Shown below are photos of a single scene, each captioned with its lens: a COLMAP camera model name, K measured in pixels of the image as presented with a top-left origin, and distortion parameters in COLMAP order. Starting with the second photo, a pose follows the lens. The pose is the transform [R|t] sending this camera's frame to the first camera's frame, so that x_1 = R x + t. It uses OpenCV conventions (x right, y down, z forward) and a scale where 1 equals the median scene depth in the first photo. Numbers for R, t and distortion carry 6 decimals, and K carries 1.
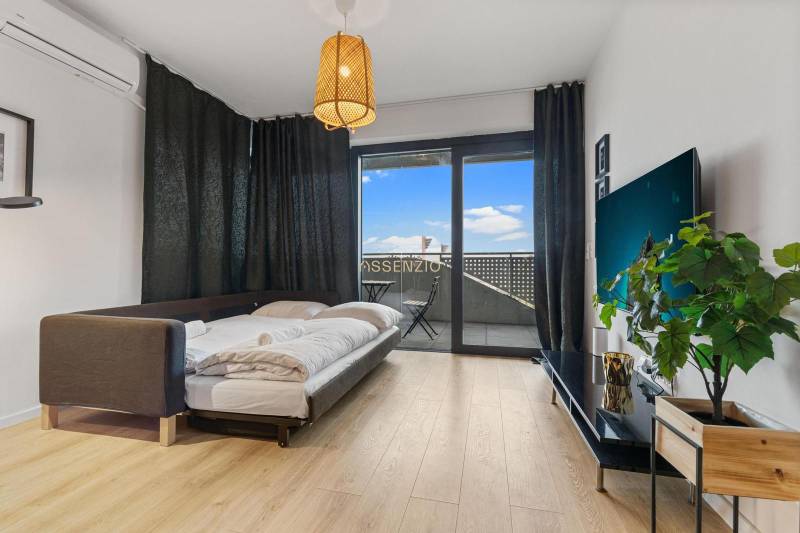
lens RADIAL K [[360.2, 0, 401.0], [0, 360.2, 266.5], [0, 0, 1]] dist [0.001936, 0.000311]
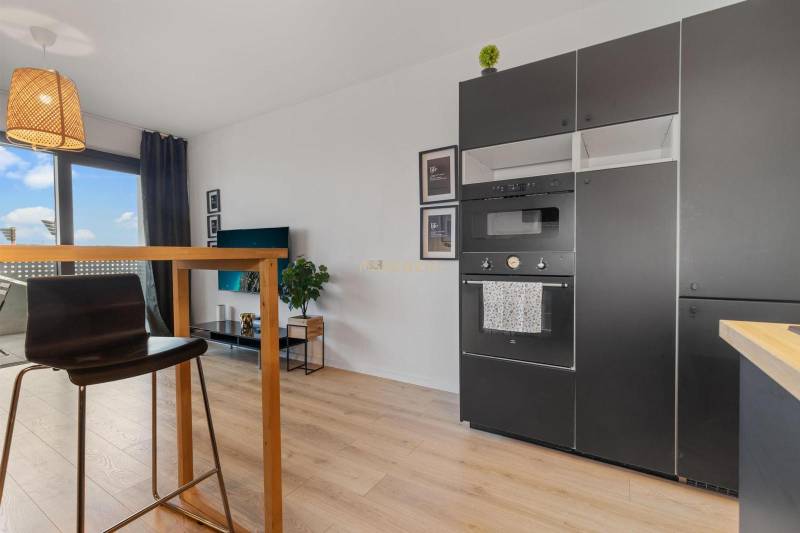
lens RADIAL K [[359.4, 0, 400.0], [0, 359.4, 266.5], [0, 0, 1]] dist [0.001715, 0.000343]
pose [[0.266576, -0.043392, 0.962837, -0.543832], [0.016263, 0.999046, 0.040521, -0.039214], [-0.963677, 0.004857, 0.267028, -0.177809]]
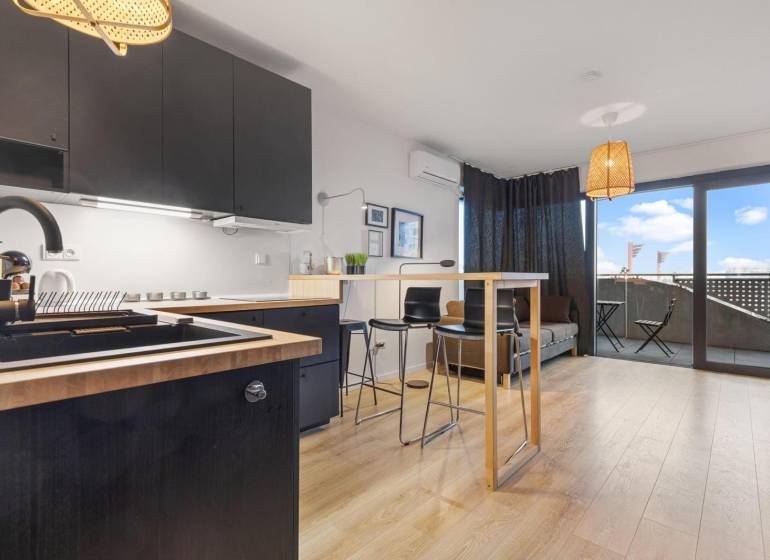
lens RADIAL K [[388.1, 0, 368.1], [0, 388.1, 281.8], [0, 0, 1]] dist [-0.002911, -0.001501]
pose [[0.864970, 0.002519, -0.501818, -0.125416], [0.000429, 0.999983, 0.005759, -0.033789], [0.501824, -0.005196, 0.864954, -0.518222]]
